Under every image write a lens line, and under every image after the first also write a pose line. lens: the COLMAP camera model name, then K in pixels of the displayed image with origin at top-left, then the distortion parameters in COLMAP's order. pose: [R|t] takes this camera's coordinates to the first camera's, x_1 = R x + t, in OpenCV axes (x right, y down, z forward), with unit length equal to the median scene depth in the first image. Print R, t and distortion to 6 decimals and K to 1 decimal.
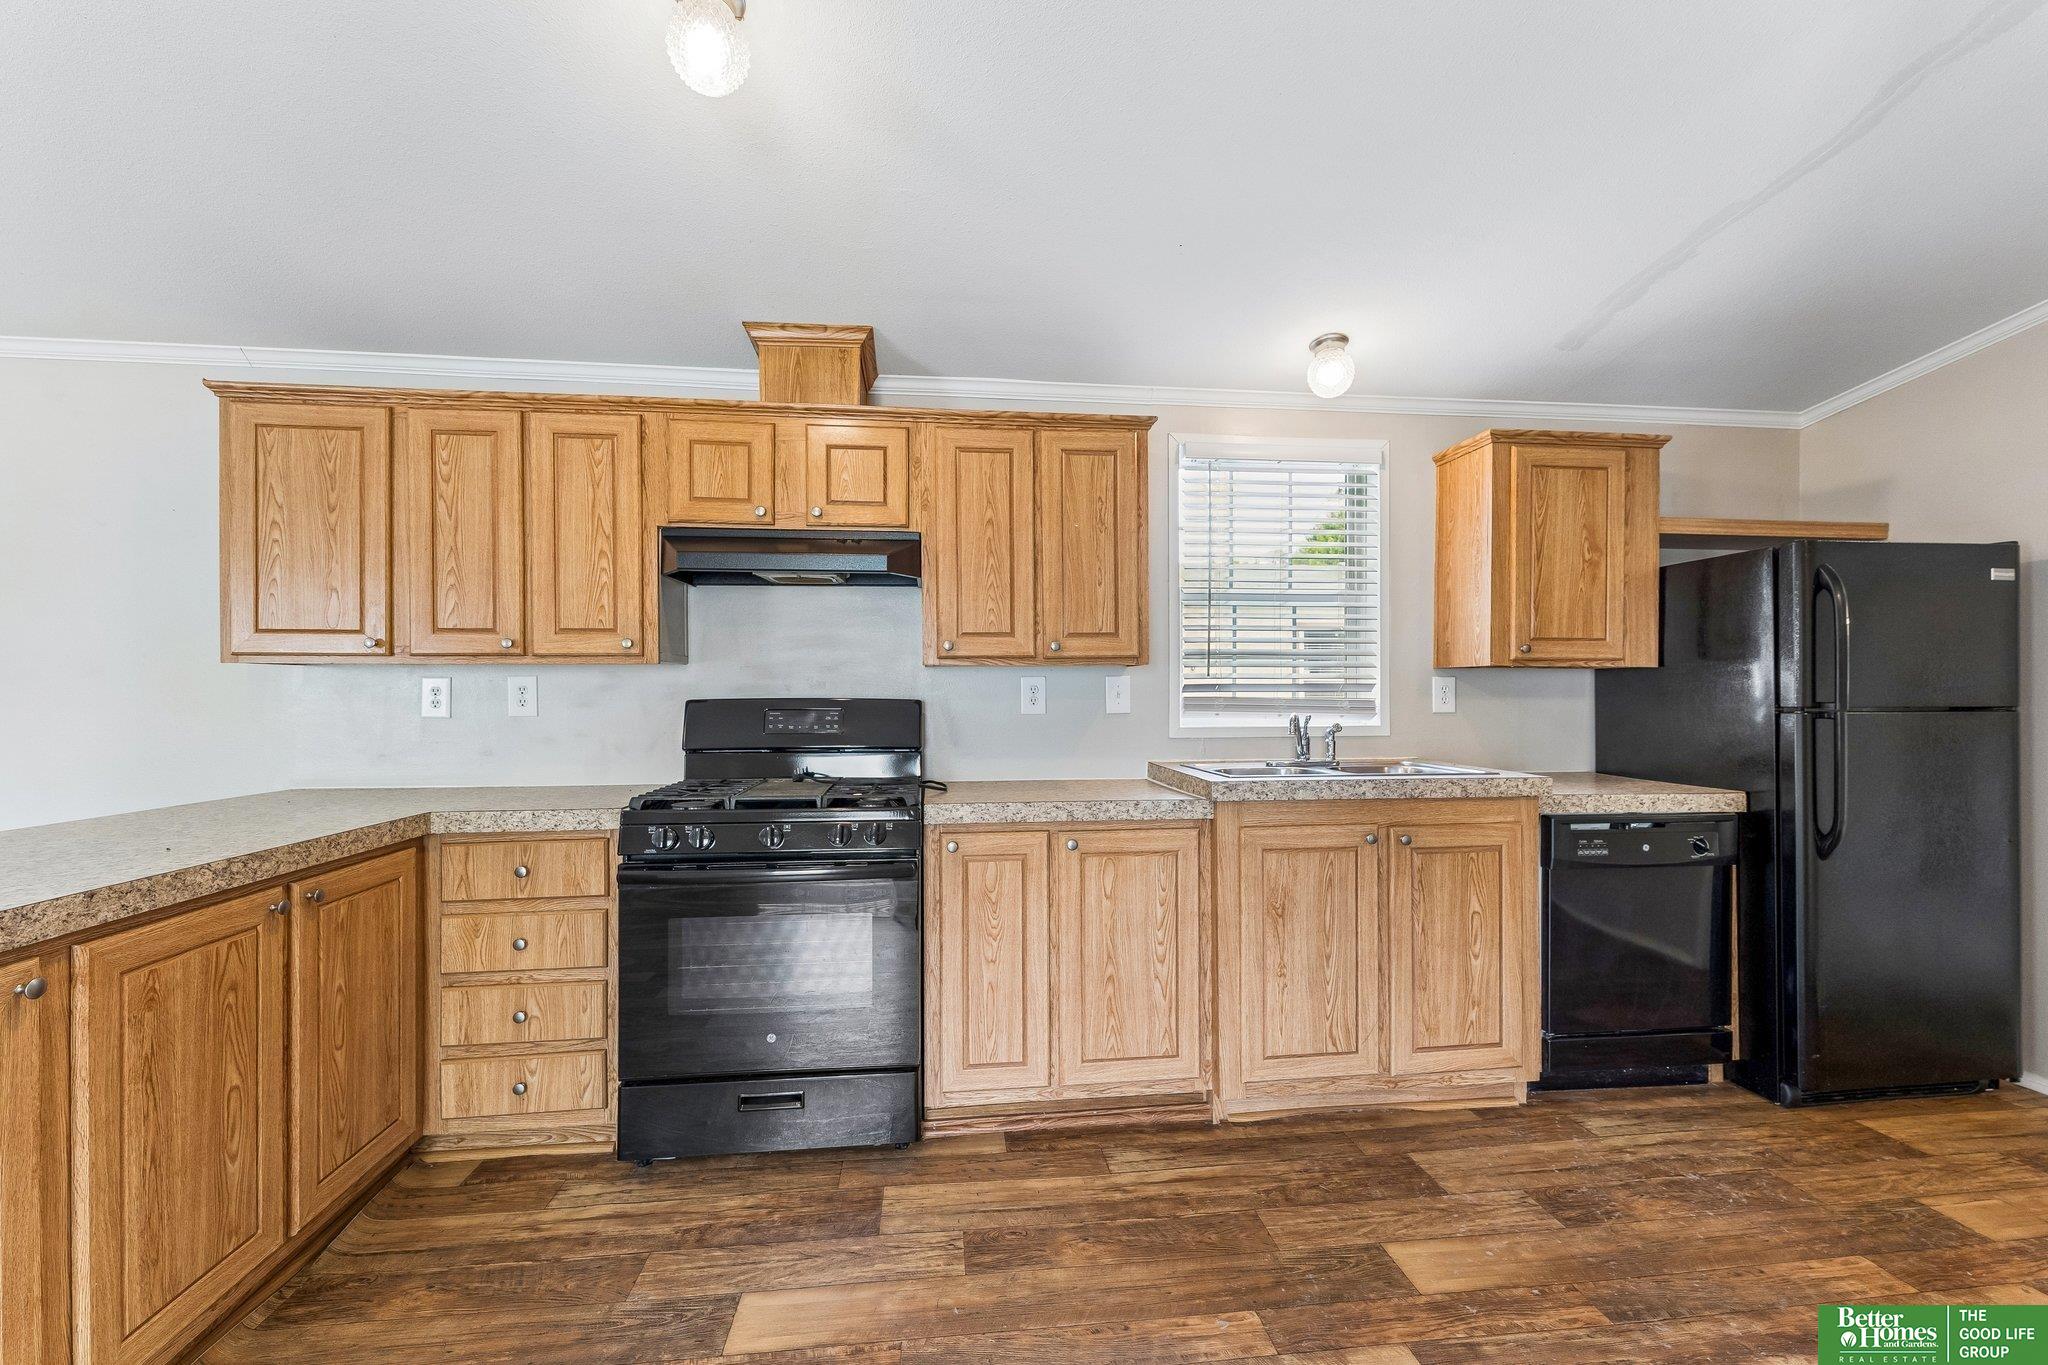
lens RADIAL K [[832.1, 0, 1028.0], [0, 832.1, 697.8], [0, 0, 1]] dist [0.002012, -0.001228]
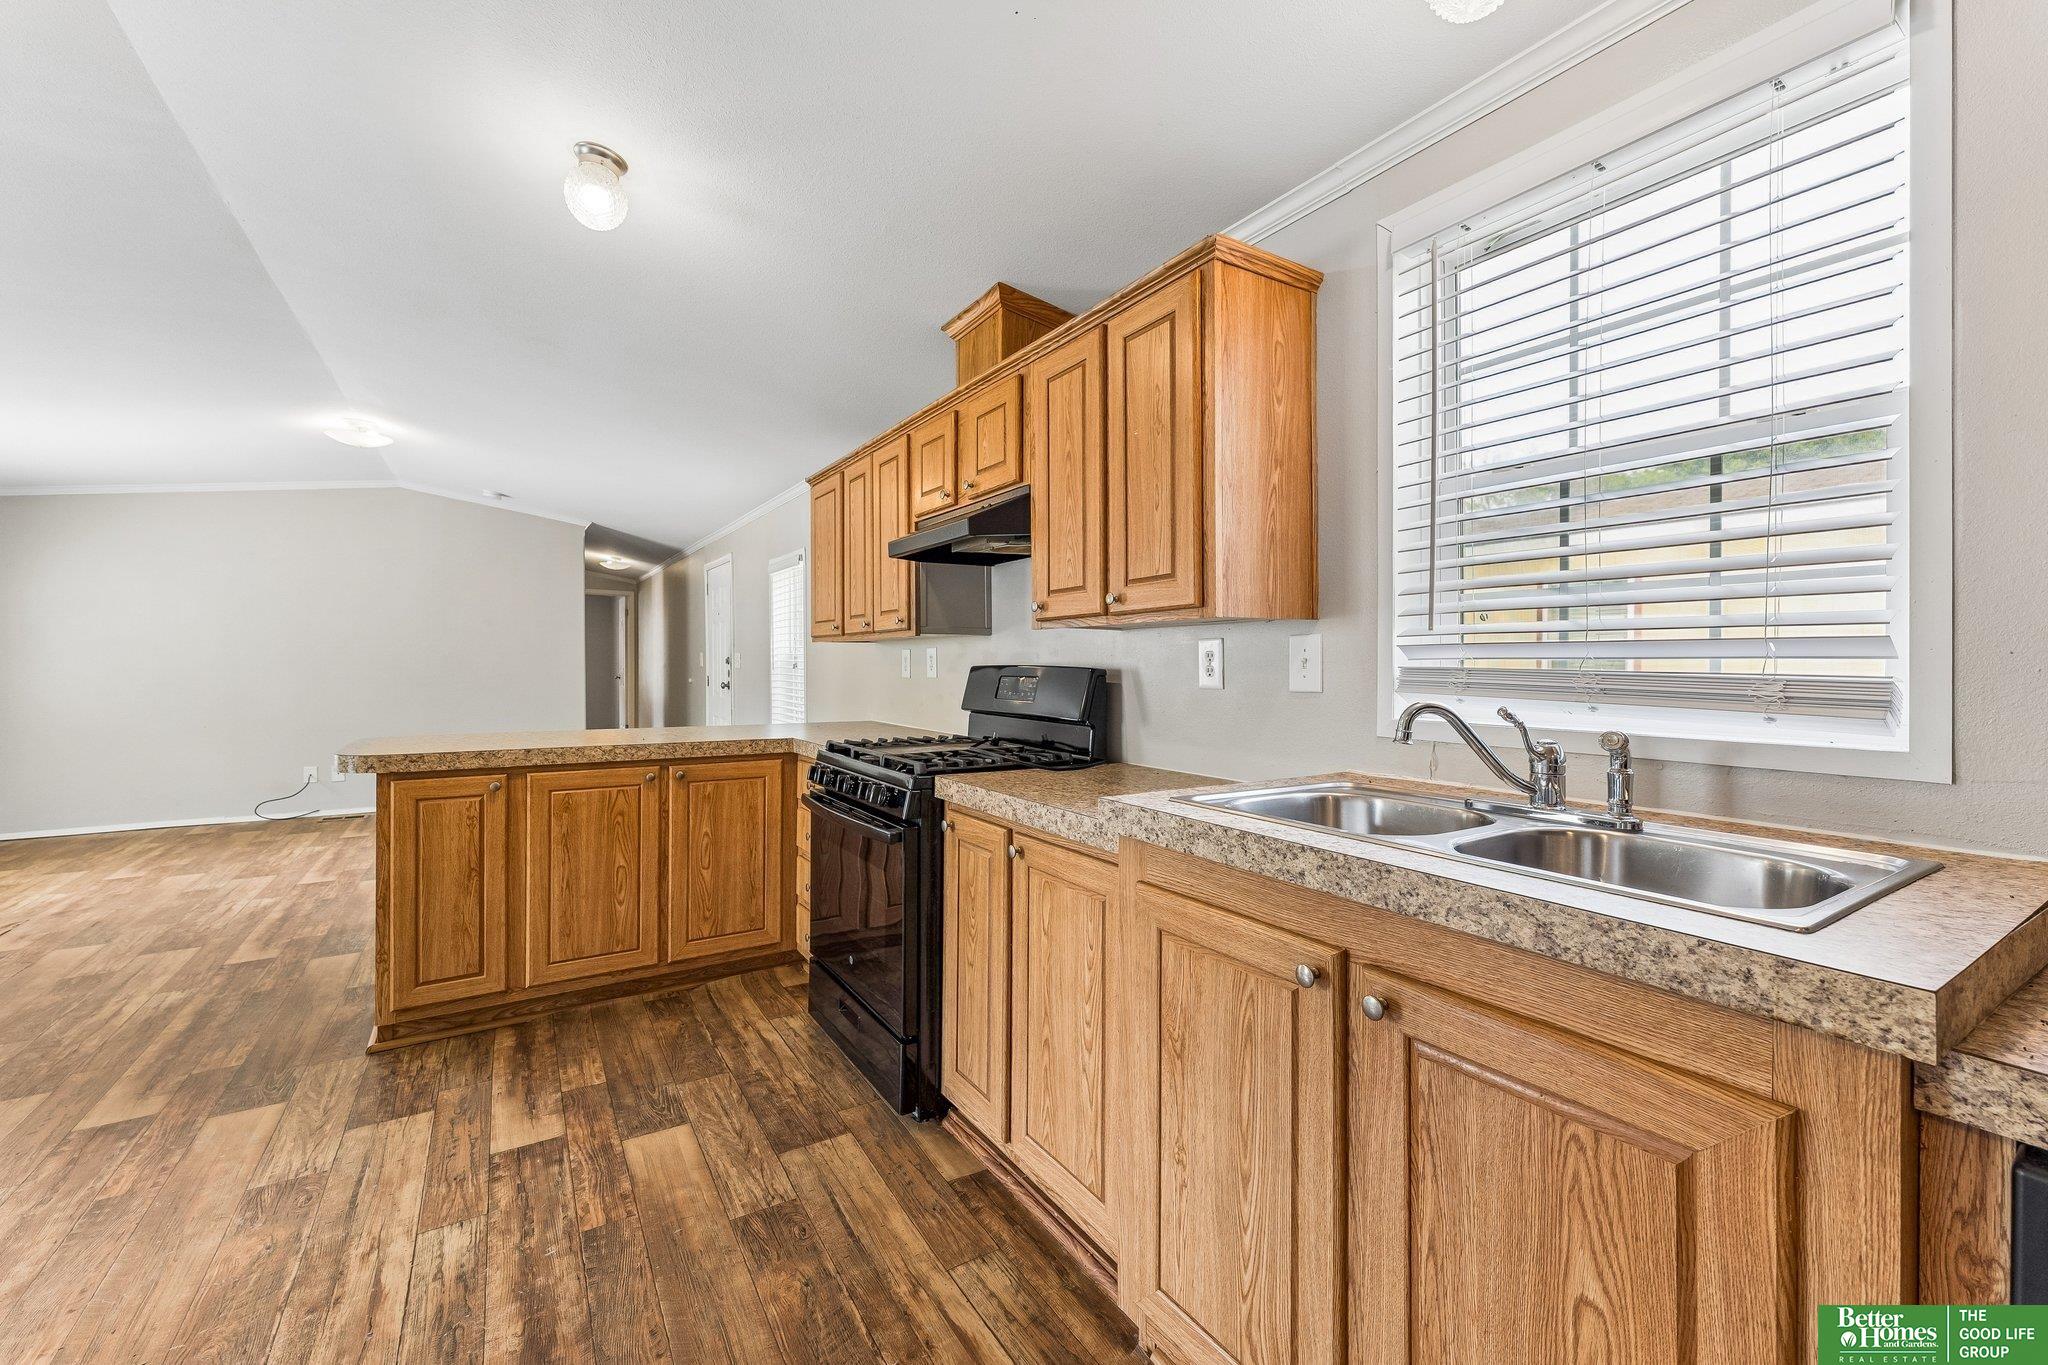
lens RADIAL K [[832.1, 0, 1035.8], [0, 832.1, 665.7], [0, 0, 1]] dist [0.002012, -0.001228]
pose [[0.437113, 0.006882, -0.899380, 0.772991], [-0.006807, 0.999967, 0.004344, -0.003723], [0.899381, 0.004223, 0.437145, 0.671654]]
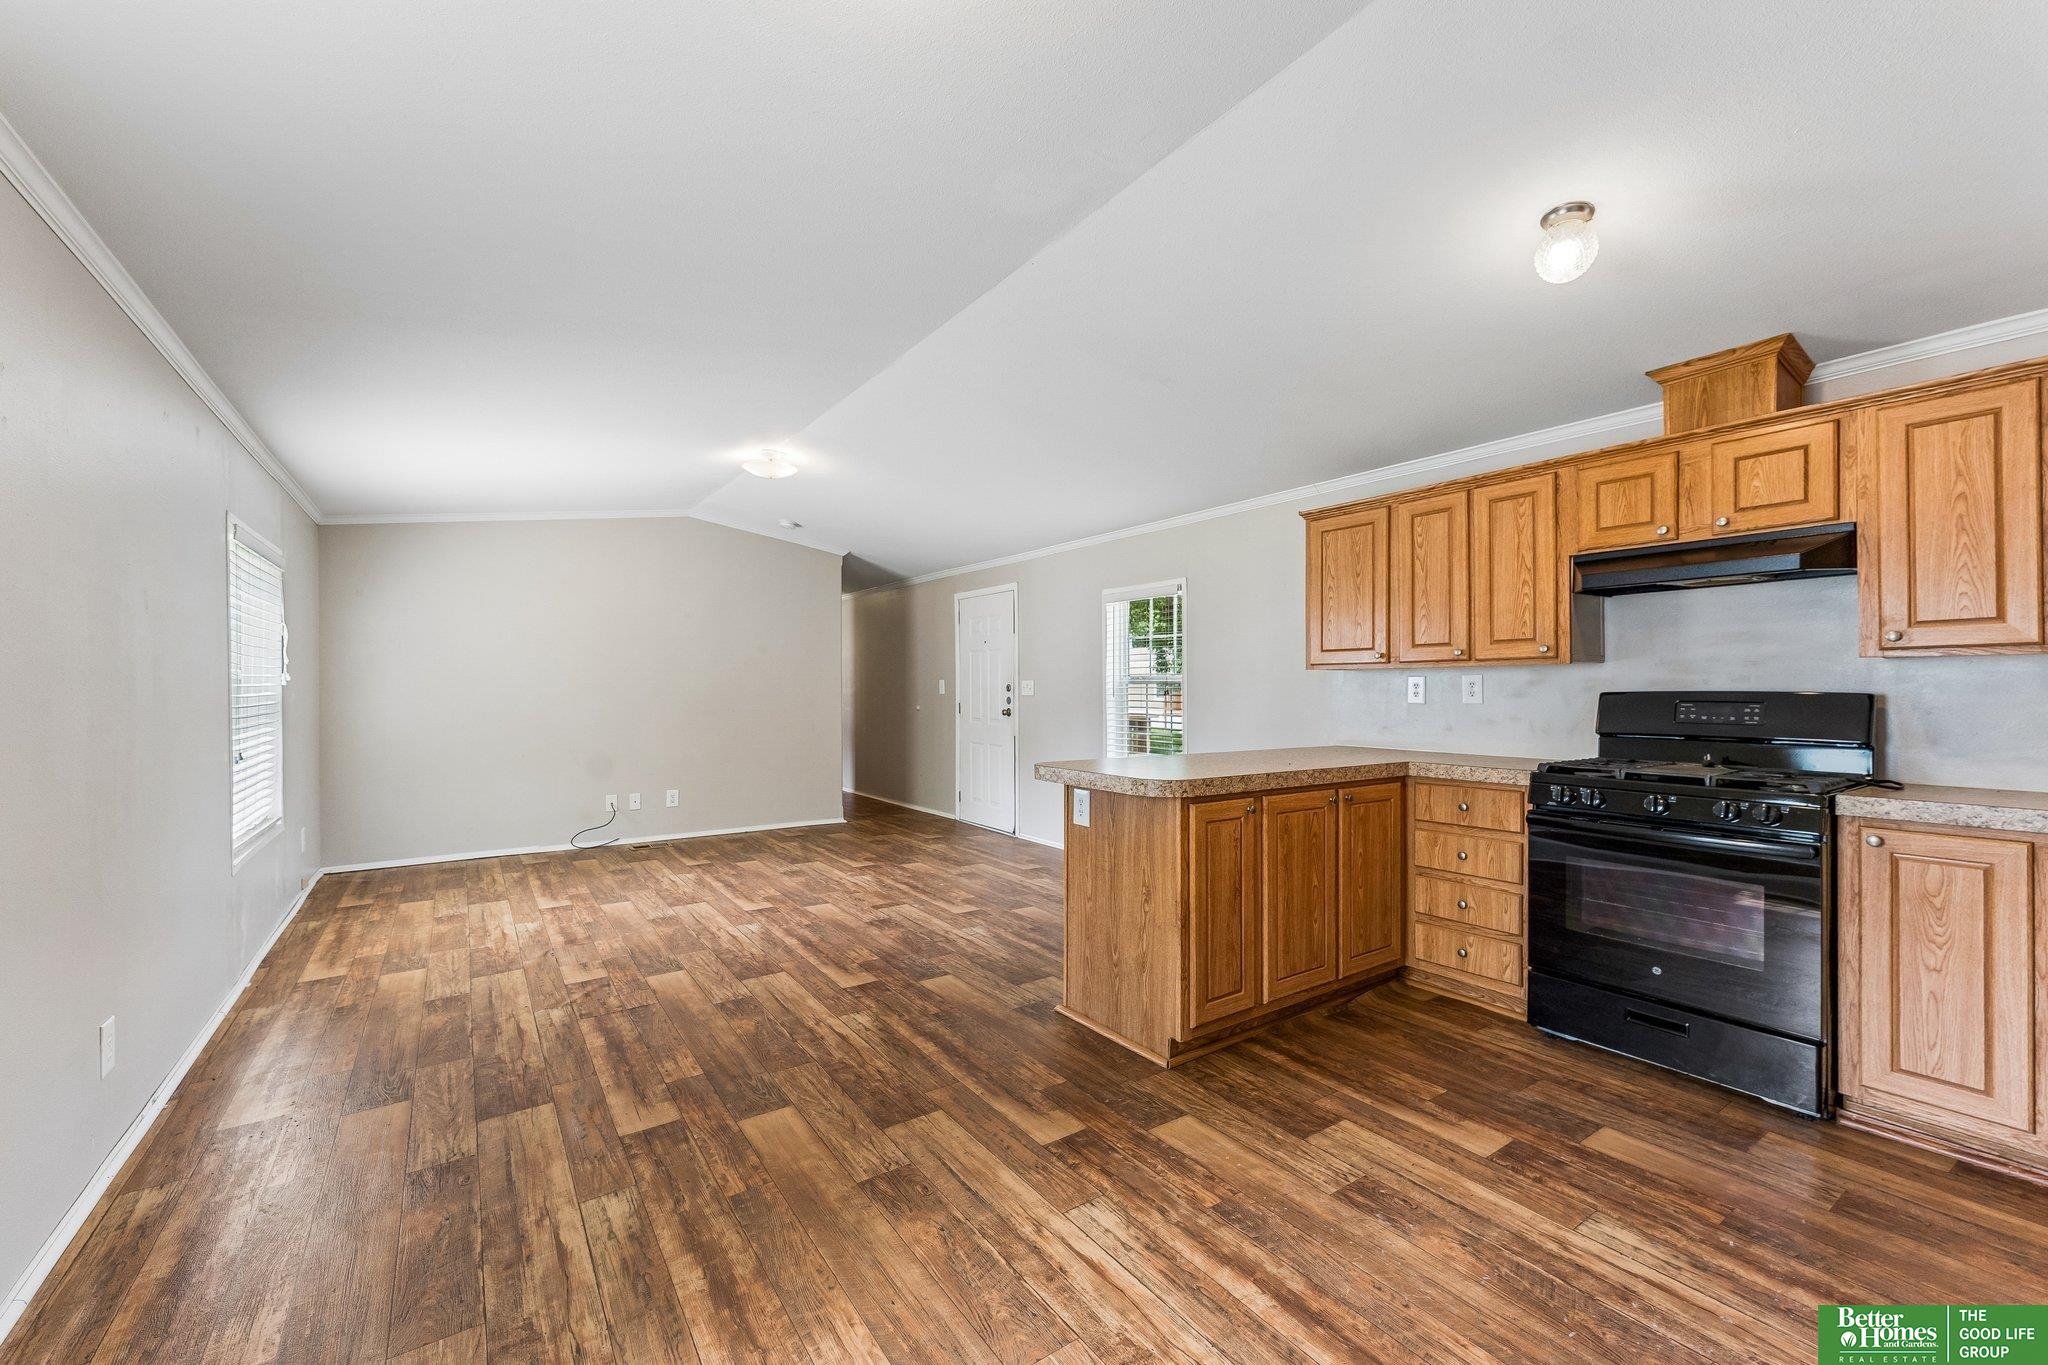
lens RADIAL K [[832.1, 0, 1016.3], [0, 832.1, 681.7], [0, 0, 1]] dist [0.002012, -0.001228]
pose [[0.462322, -0.006423, -0.886689, 0.311447], [-0.004754, 0.999941, -0.009721, 0.003504], [0.886700, 0.008709, 0.462264, -0.360382]]
